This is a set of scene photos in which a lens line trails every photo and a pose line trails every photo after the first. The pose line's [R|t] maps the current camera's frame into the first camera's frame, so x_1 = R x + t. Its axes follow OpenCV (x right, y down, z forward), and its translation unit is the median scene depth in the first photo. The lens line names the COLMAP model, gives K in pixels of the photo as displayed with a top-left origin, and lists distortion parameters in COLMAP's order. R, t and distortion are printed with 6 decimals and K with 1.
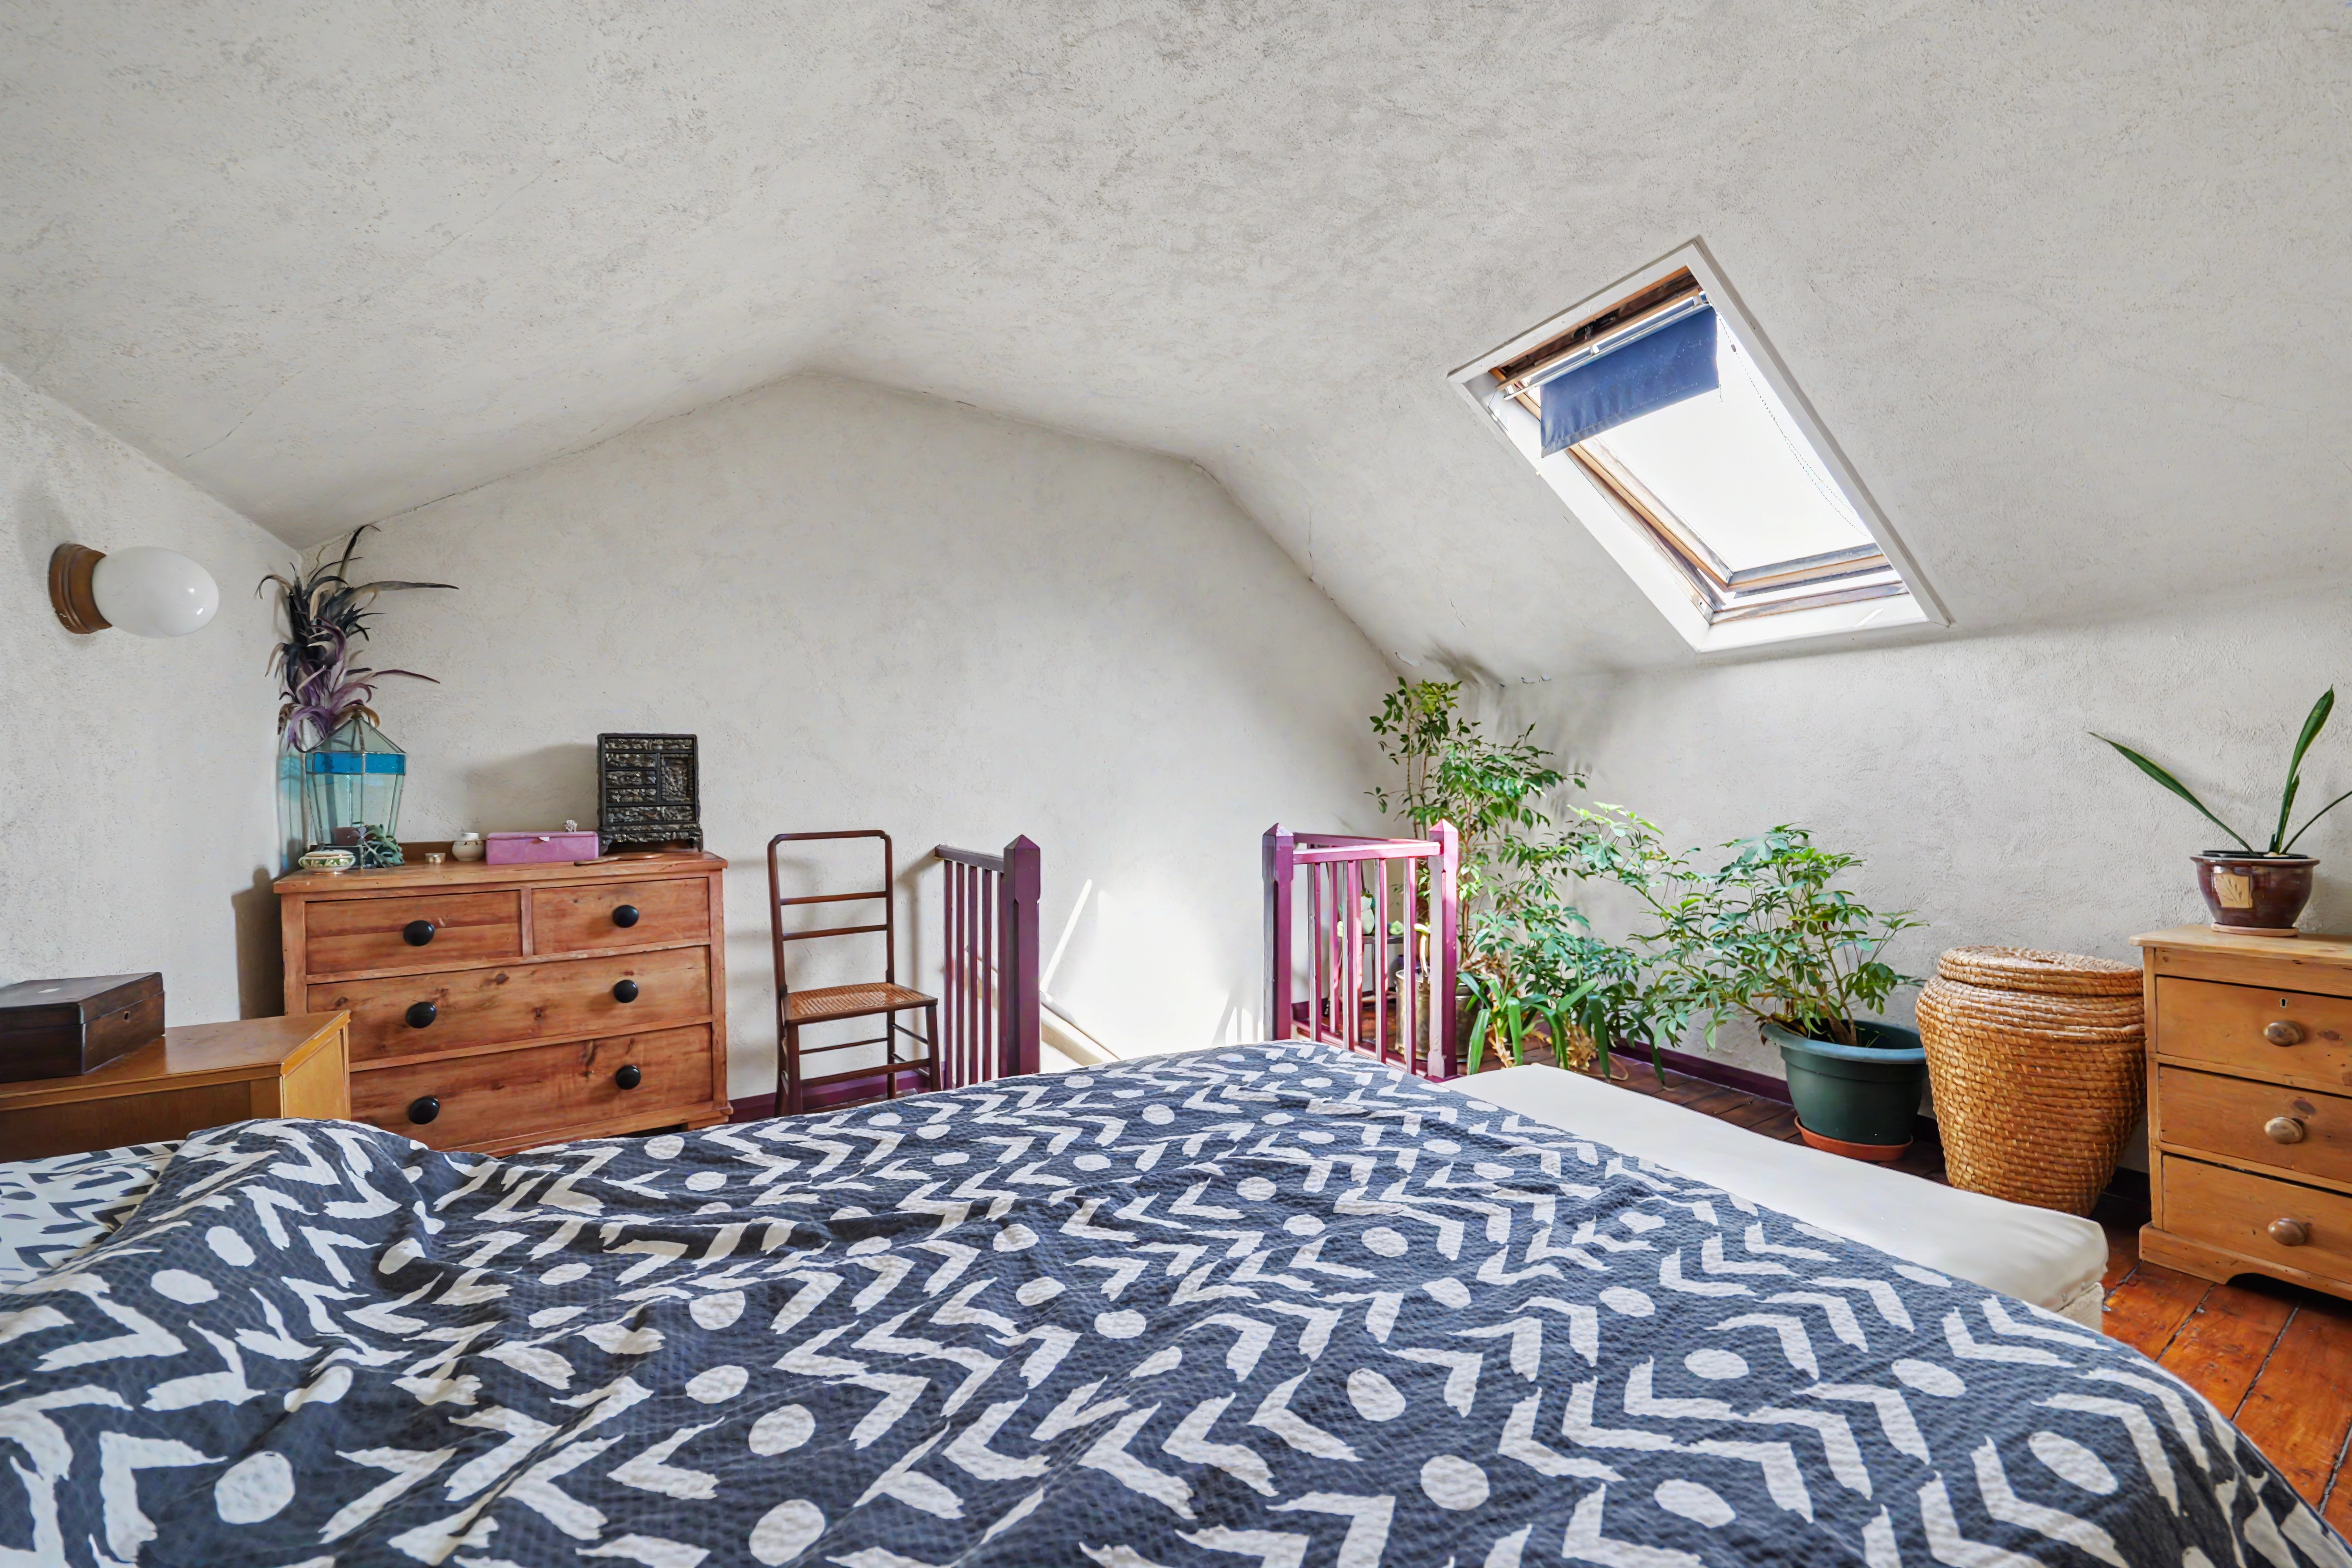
lens RADIAL K [[954.6, 0, 1182.7], [0, 954.6, 791.3], [0, 0, 1]] dist [-0.000168, 0.000030]
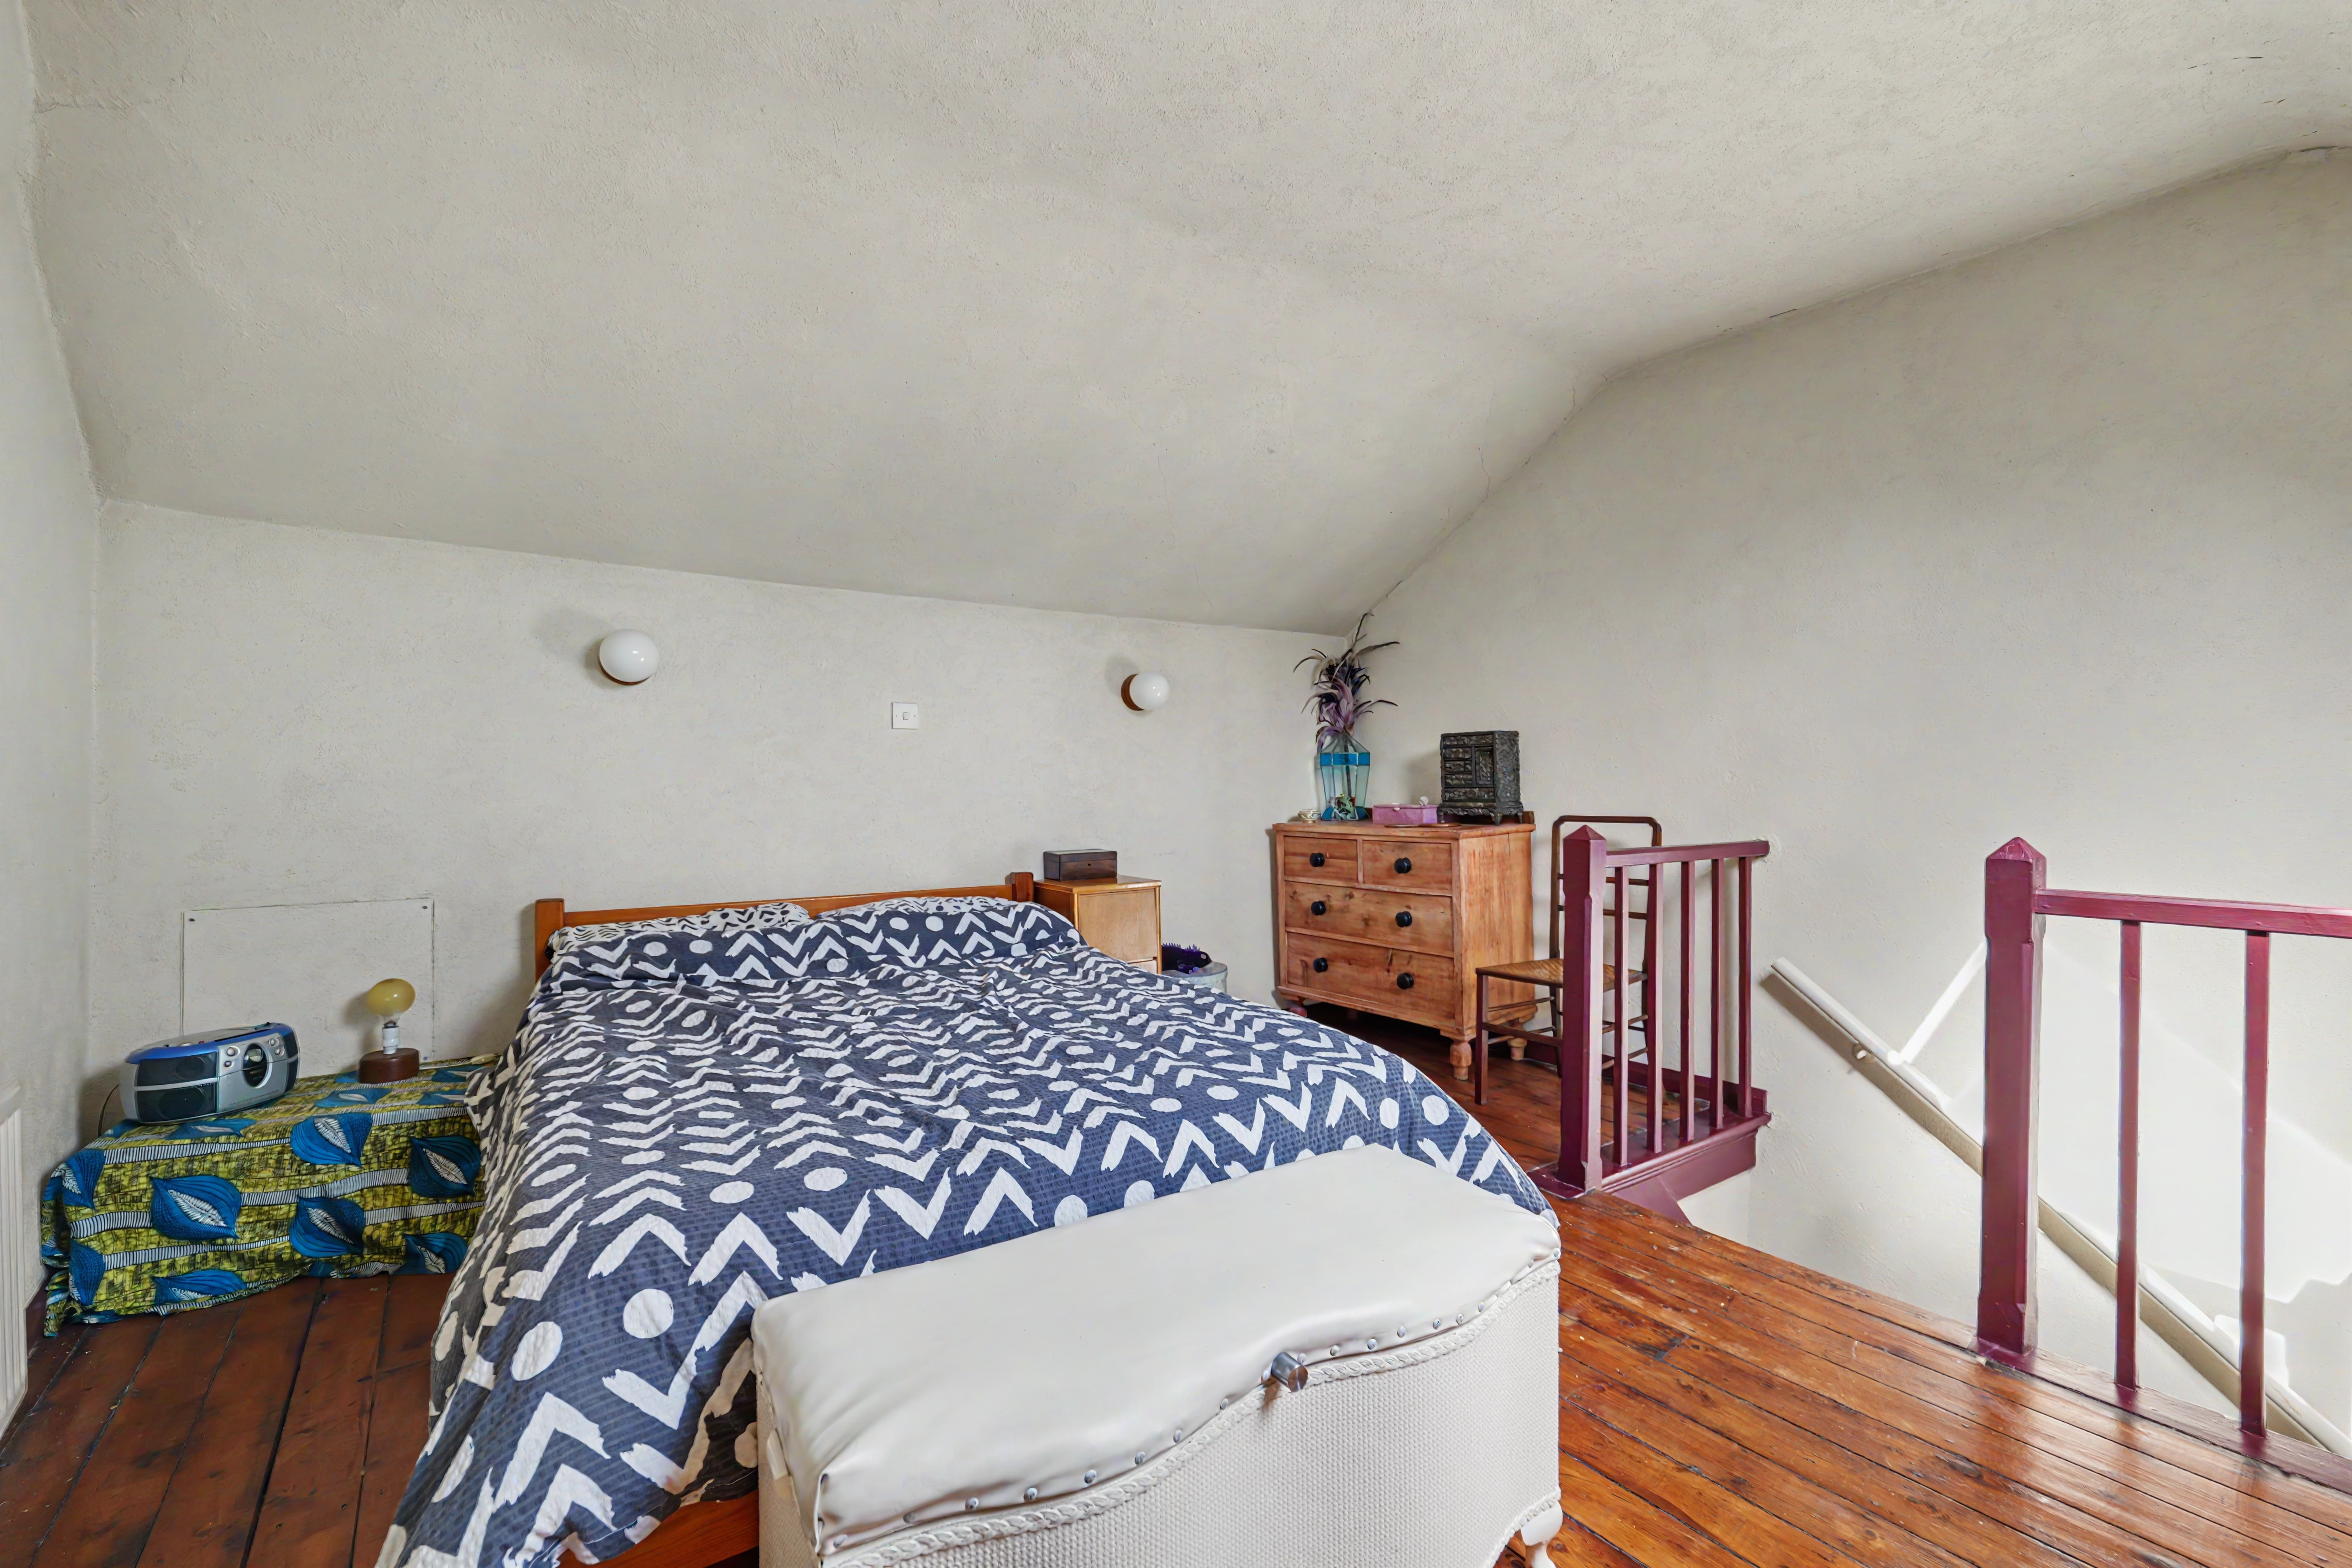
lens RADIAL K [[950.6, 0, 1186.9], [0, 950.6, 781.8], [0, 0, 1]] dist [-0.012616, 0.000105]
pose [[0.069518, 0.007861, -0.997550, 0.791262], [-0.001677, 0.999968, 0.007763, -0.002472], [0.997579, 0.001133, 0.069529, 0.593002]]
